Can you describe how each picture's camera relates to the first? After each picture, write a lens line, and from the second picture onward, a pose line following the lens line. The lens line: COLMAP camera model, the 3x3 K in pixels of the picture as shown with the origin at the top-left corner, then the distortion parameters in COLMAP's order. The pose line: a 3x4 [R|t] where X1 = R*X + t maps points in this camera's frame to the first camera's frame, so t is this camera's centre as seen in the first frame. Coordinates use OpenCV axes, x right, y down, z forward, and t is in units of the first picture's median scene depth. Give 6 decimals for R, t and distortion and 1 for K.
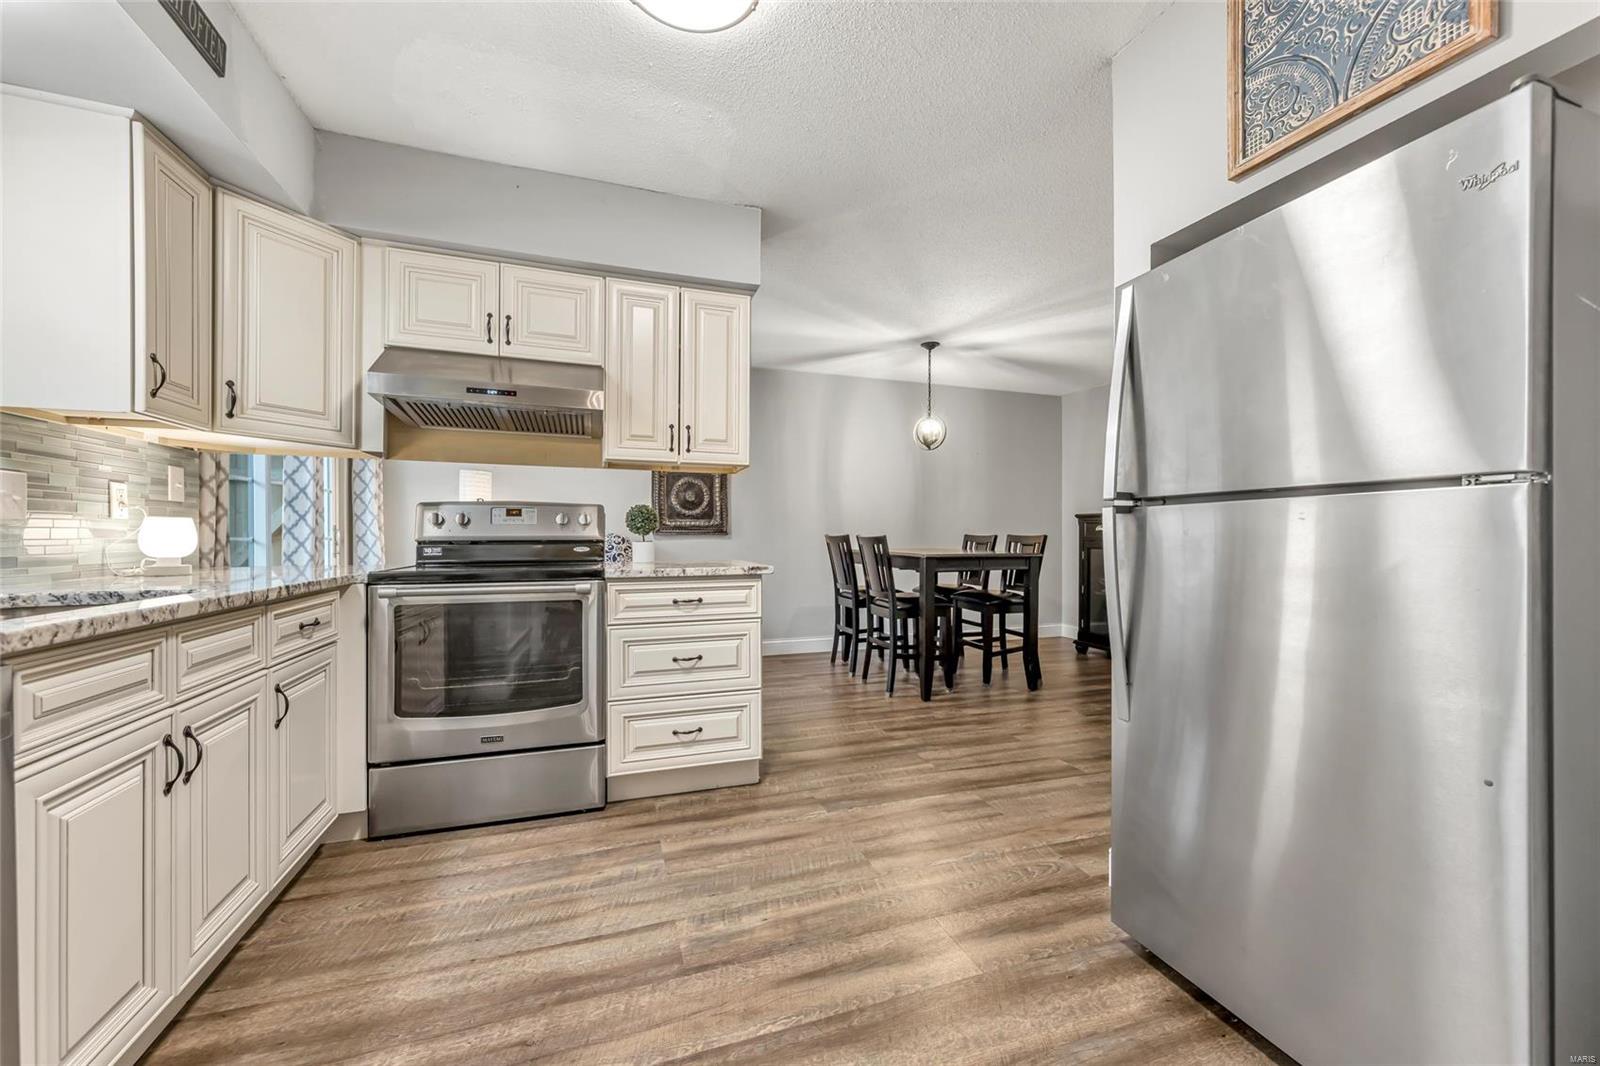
lens RADIAL K [[623.8, 0, 807.5], [0, 623.8, 533.0], [0, 0, 1]] dist [0.009195, -0.001315]
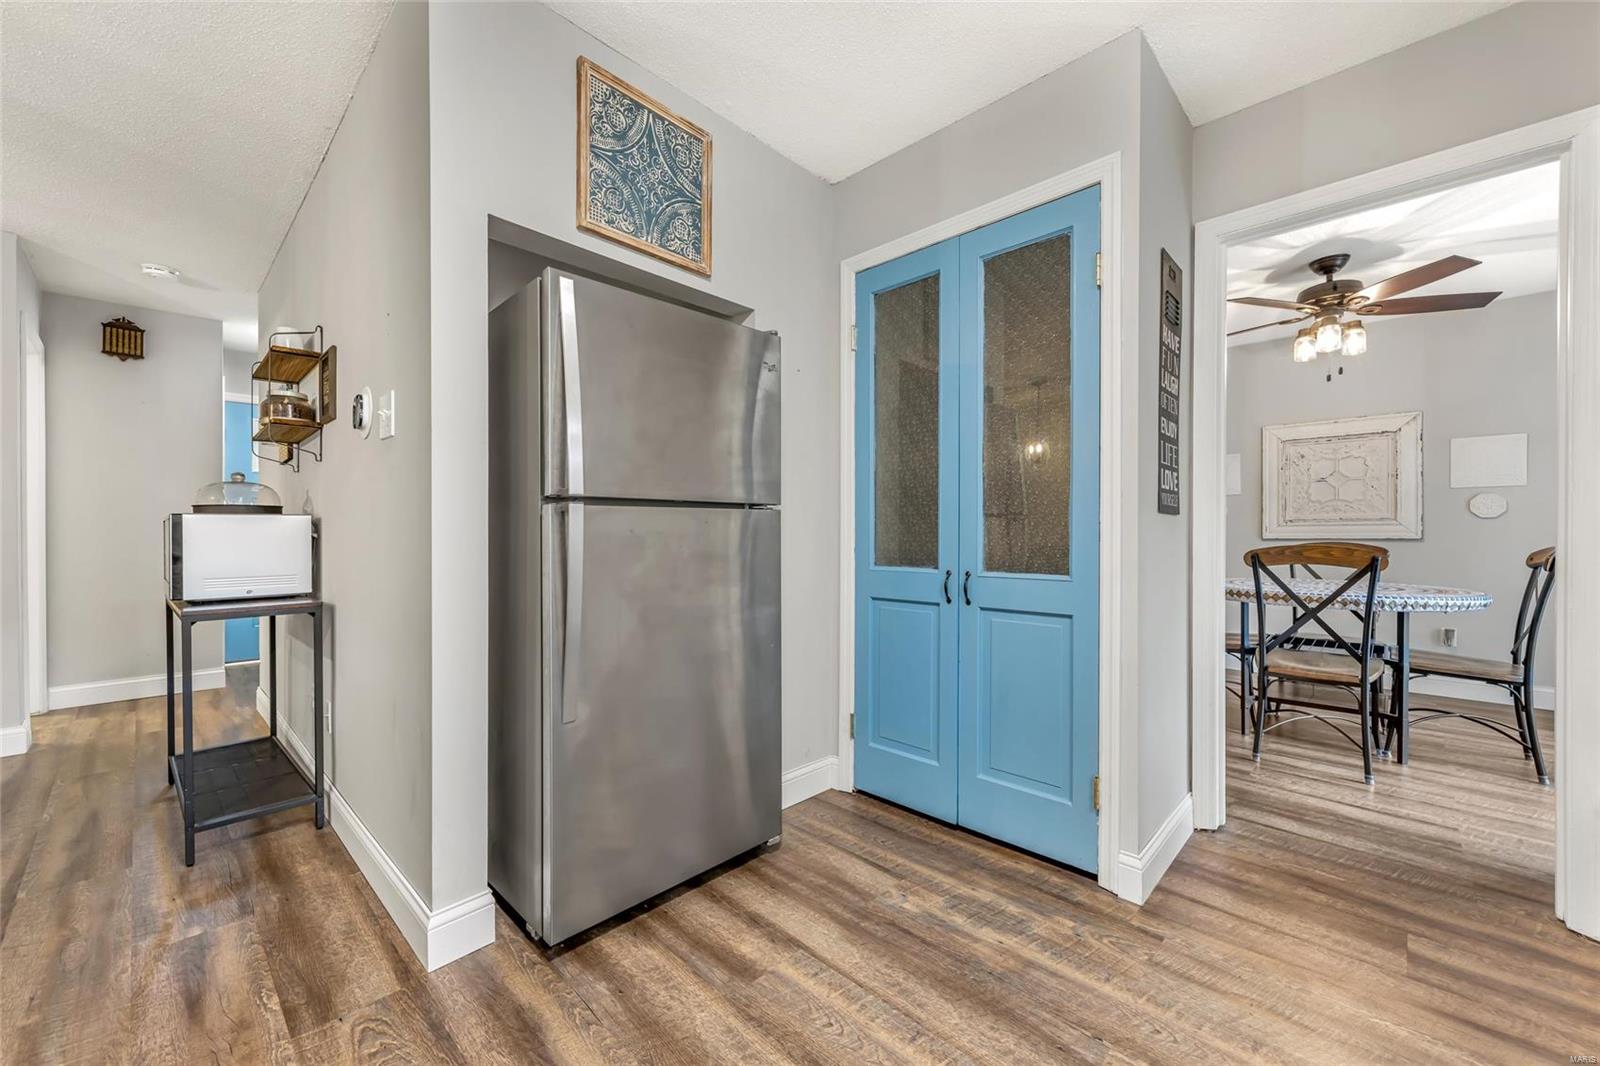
lens RADIAL K [[623.8, 0, 808.3], [0, 623.8, 535.4], [0, 0, 1]] dist [0.009195, -0.001315]
pose [[-0.468202, -0.006584, 0.883597, -0.382149], [-0.003086, 0.999978, 0.005816, 0.000394], [-0.883616, -0.000004, -0.468213, 0.814466]]
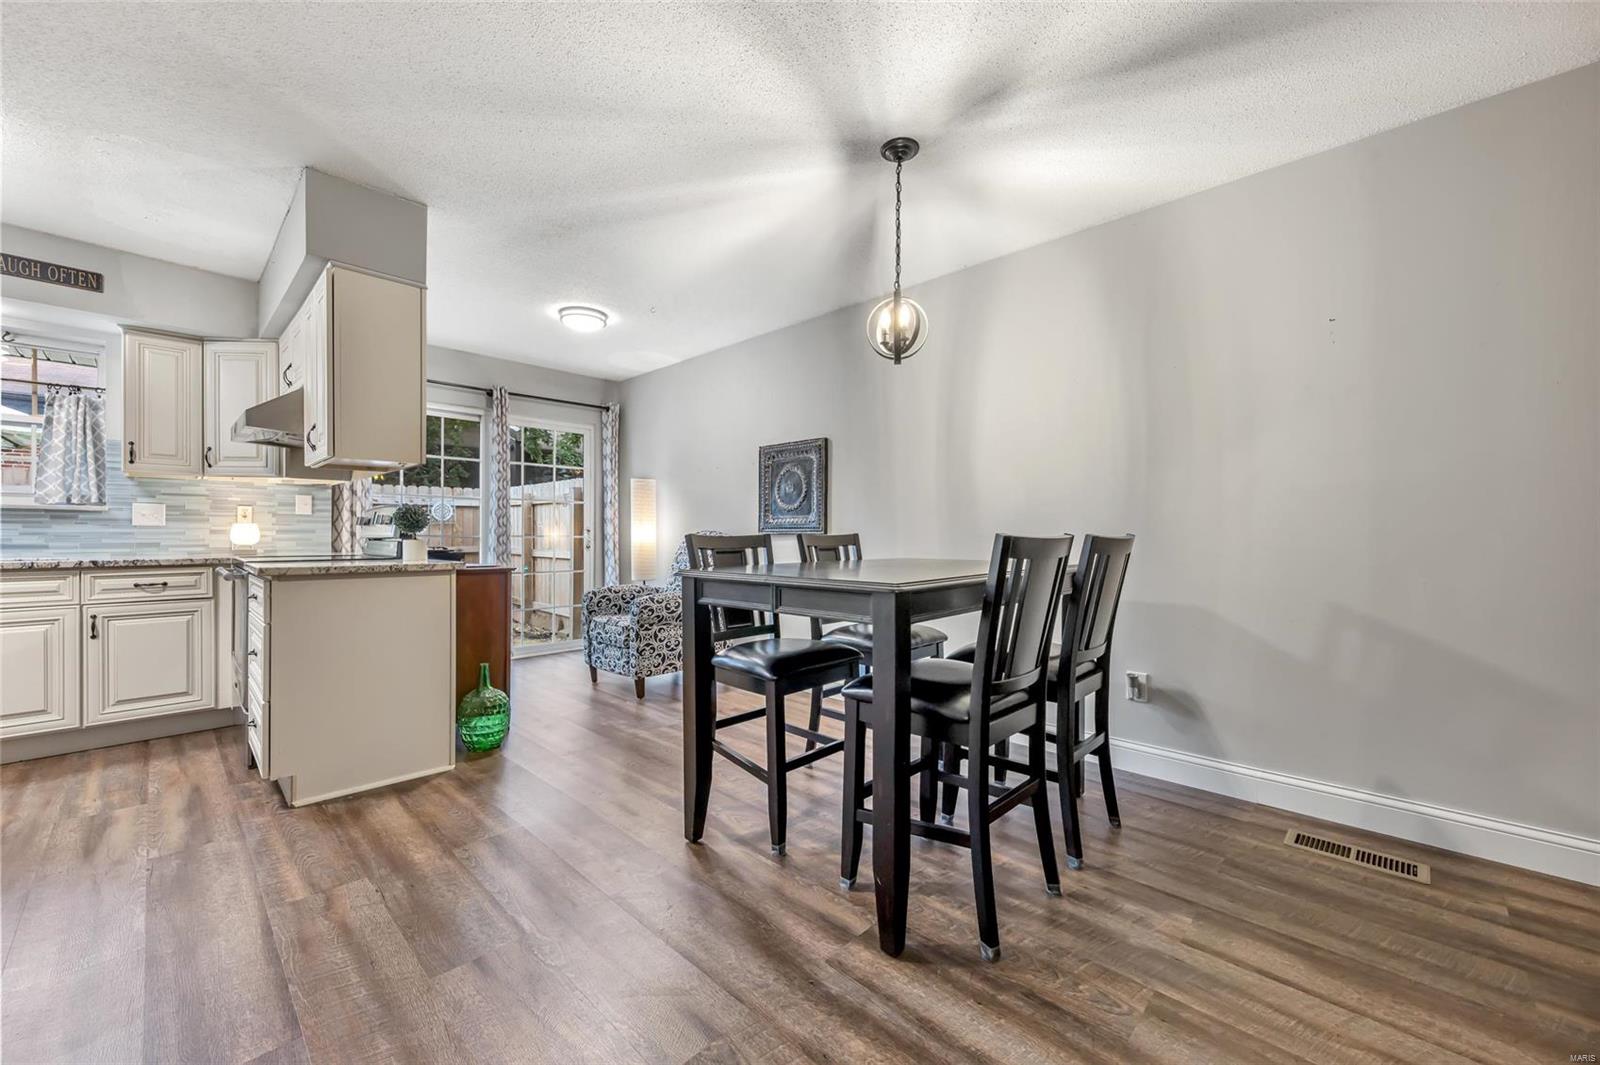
lens RADIAL K [[623.8, 0, 801.6], [0, 623.8, 533.9], [0, 0, 1]] dist [0.009195, -0.001315]
pose [[0.453559, -0.000205, -0.891226, 1.295925], [0.000055, 1.000000, -0.000202, 0.005794], [0.891226, 0.000043, 0.453559, 1.519104]]
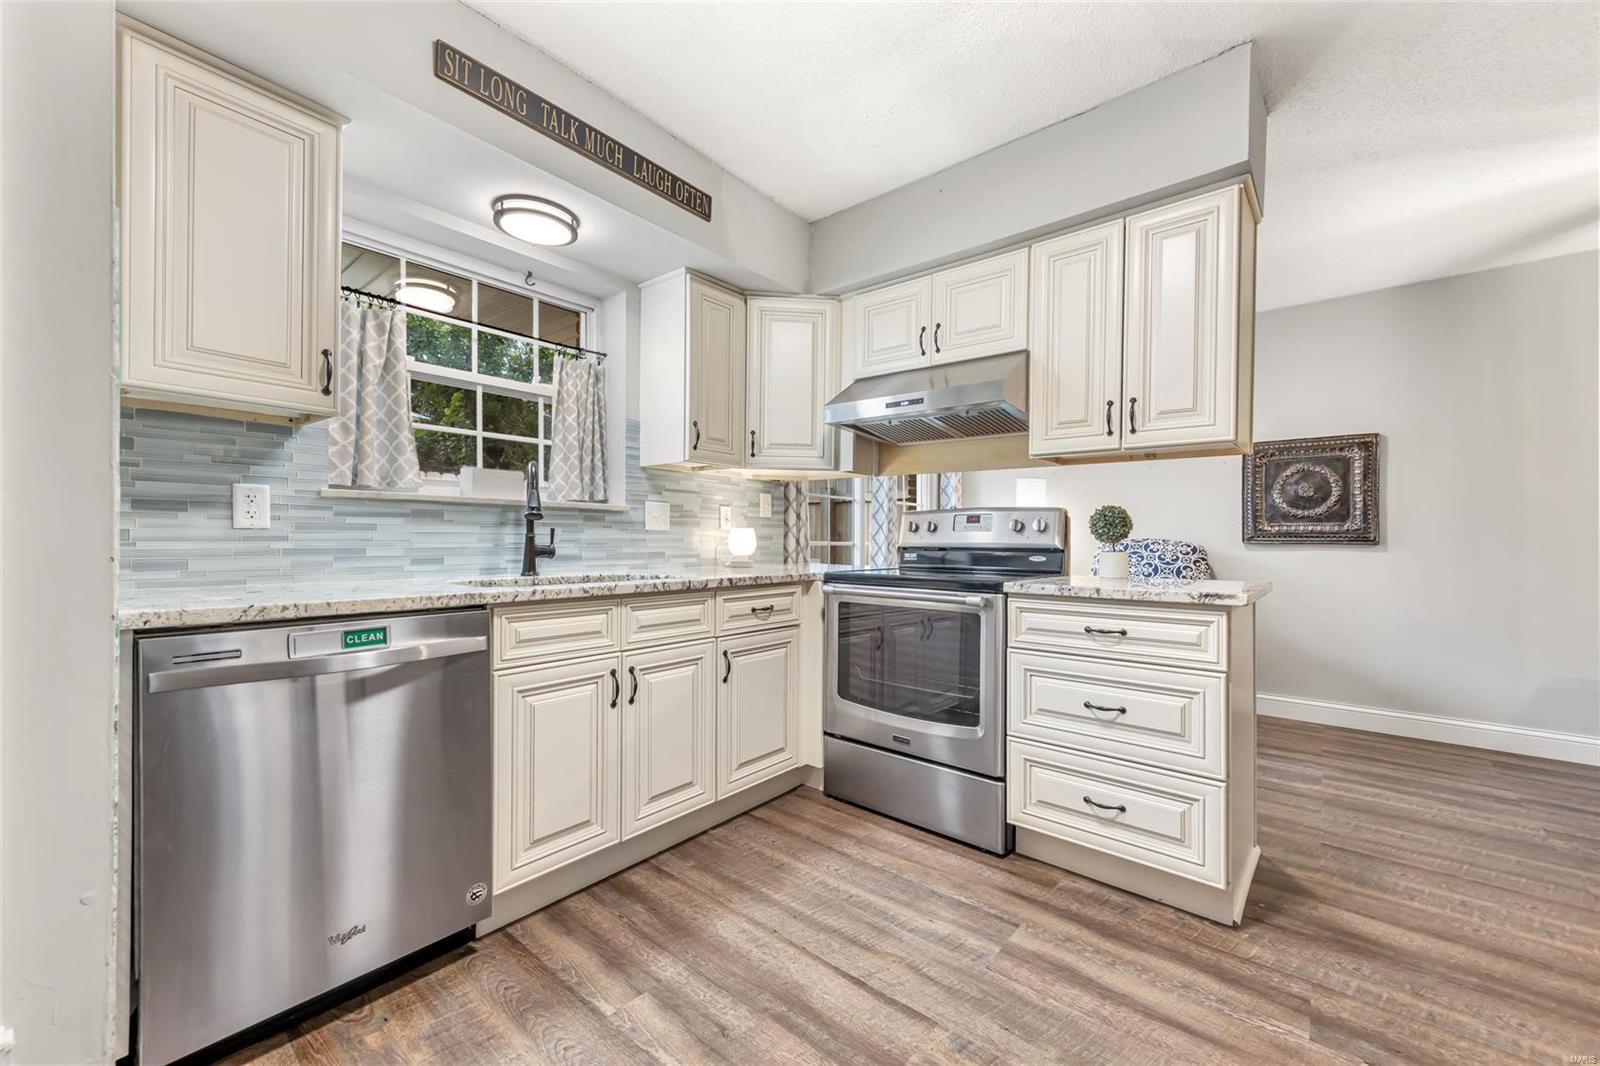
lens RADIAL K [[623.8, 0, 809.4], [0, 623.8, 536.5], [0, 0, 1]] dist [0.009195, -0.001315]
pose [[0.519247, 0.000476, -0.854624, 0.305605], [-0.005600, 0.999980, -0.002845, -0.001639], [0.854606, 0.006263, 0.519240, 0.345055]]
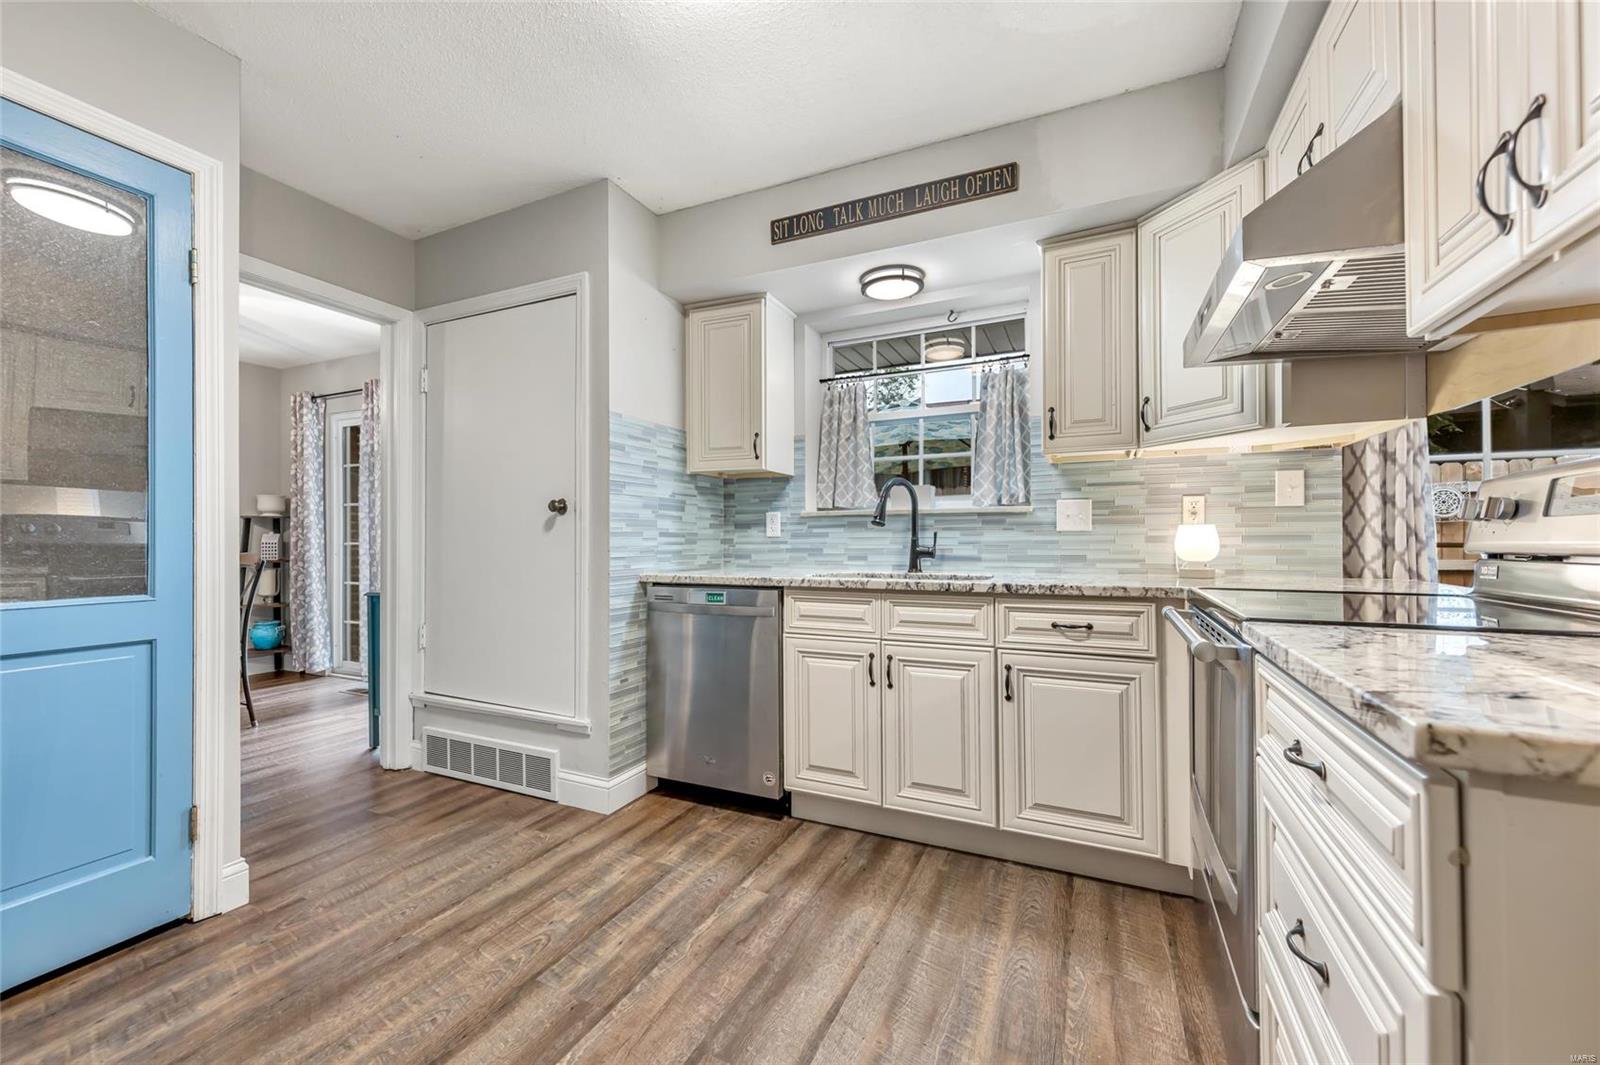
lens RADIAL K [[623.8, 0, 798.0], [0, 623.8, 536.5], [0, 0, 1]] dist [0.009195, -0.001315]
pose [[-0.698320, -0.003123, -0.715779, 0.229588], [0.004733, 0.999948, -0.008980, 0.001760], [0.715770, -0.009659, -0.698269, 1.181660]]
